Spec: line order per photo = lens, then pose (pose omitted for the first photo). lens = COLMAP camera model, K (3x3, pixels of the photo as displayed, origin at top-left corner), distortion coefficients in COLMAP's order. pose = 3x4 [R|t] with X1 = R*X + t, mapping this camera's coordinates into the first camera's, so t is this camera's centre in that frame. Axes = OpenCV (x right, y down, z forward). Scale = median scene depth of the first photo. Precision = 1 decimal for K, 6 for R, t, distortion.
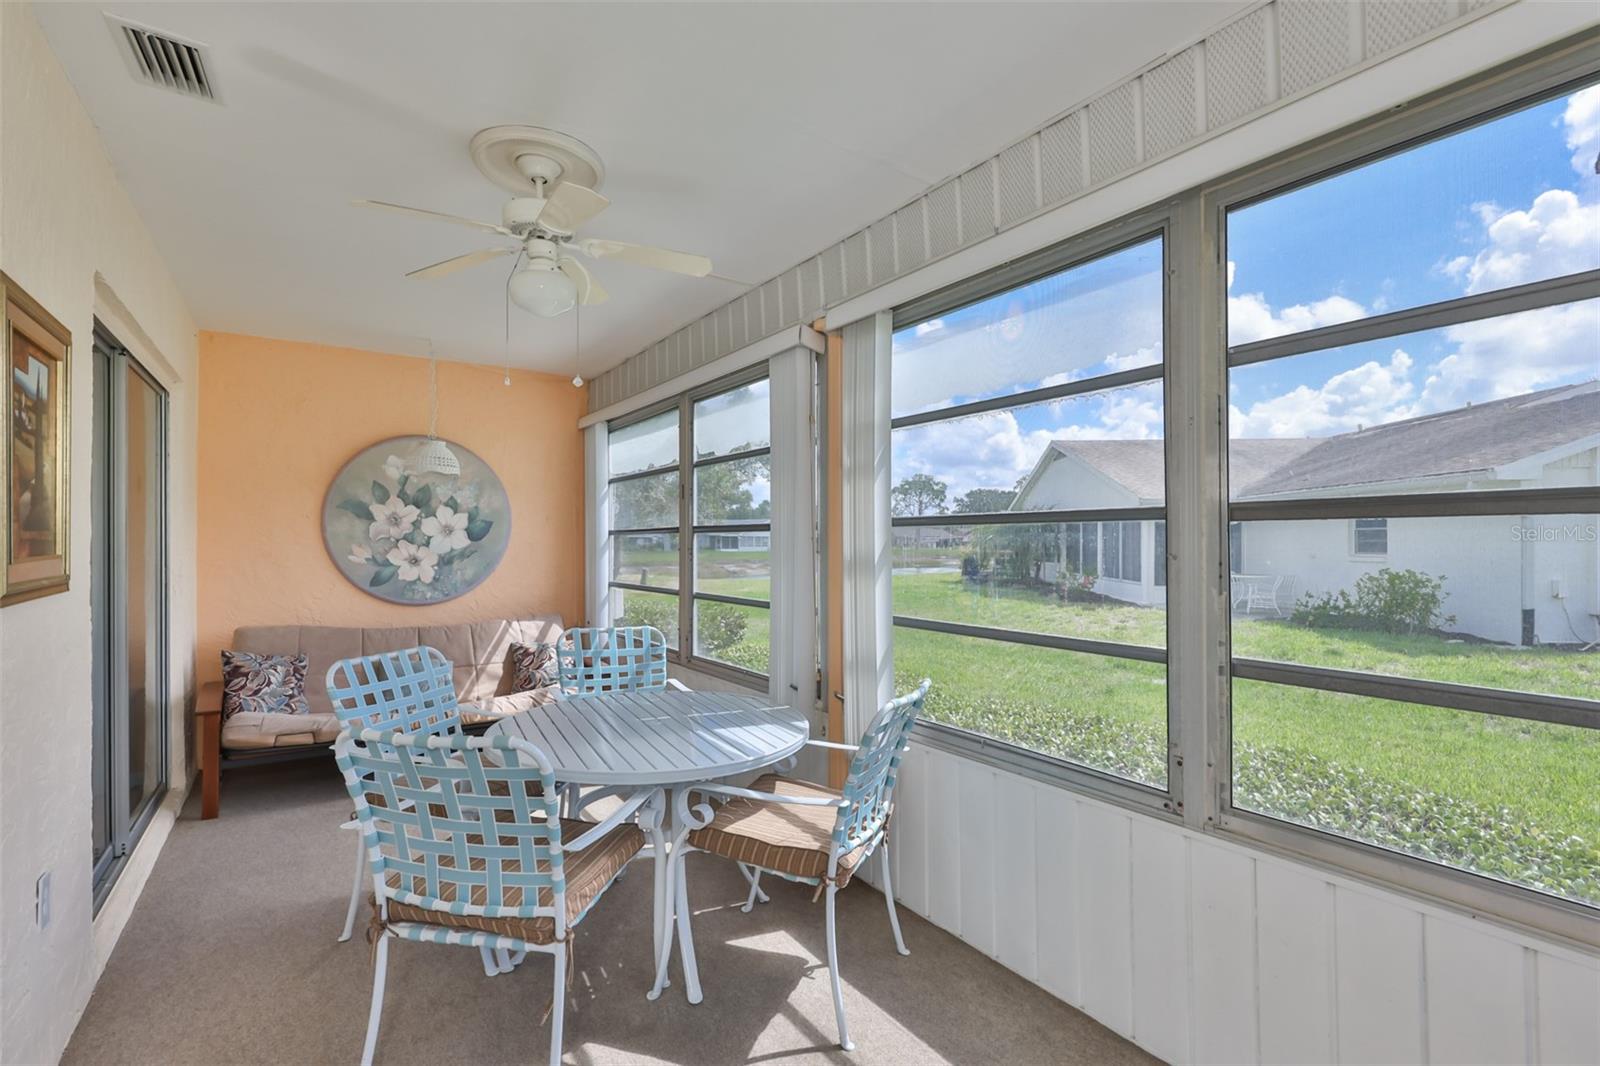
lens RADIAL K [[689.4, 0, 825.5], [0, 689.4, 538.7], [0, 0, 1]] dist [-0.006461, 0.000553]
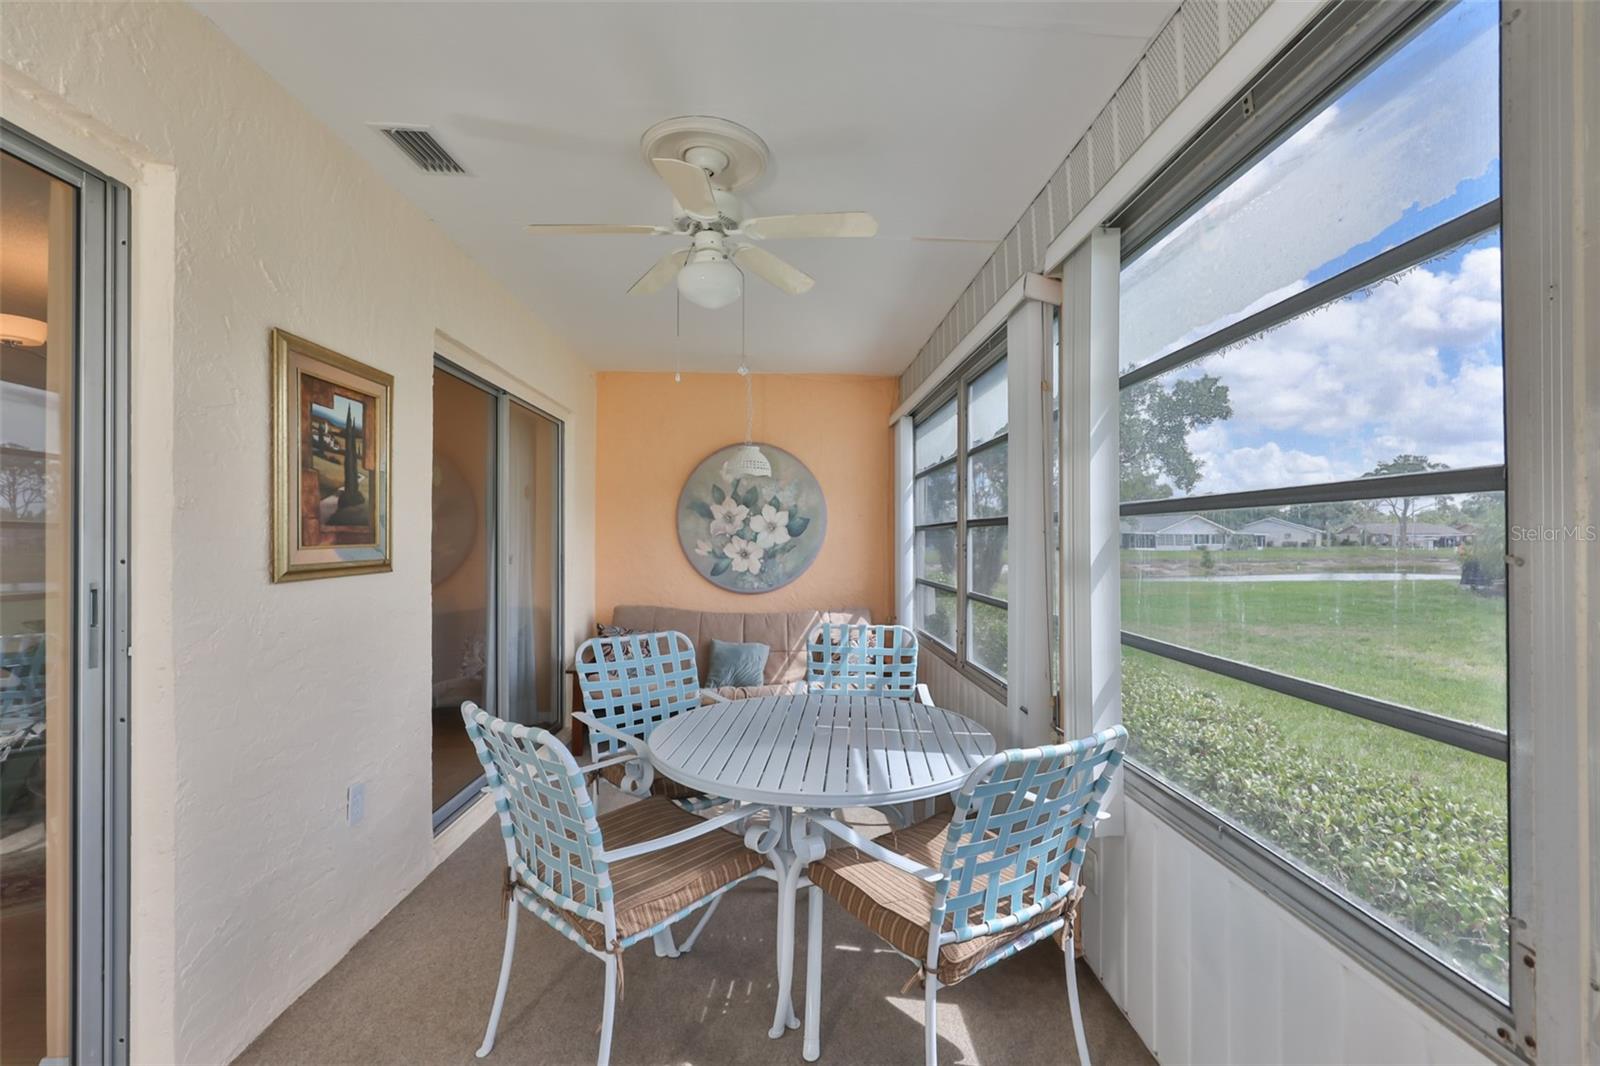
lens RADIAL K [[689.4, 0, 855.3], [0, 689.4, 535.1], [0, 0, 1]] dist [-0.006461, 0.000553]
pose [[0.862439, -0.001239, -0.506160, 0.139799], [0.000104, 0.999997, -0.002272, 0.003672], [0.506161, 0.001907, 0.862437, 0.124957]]
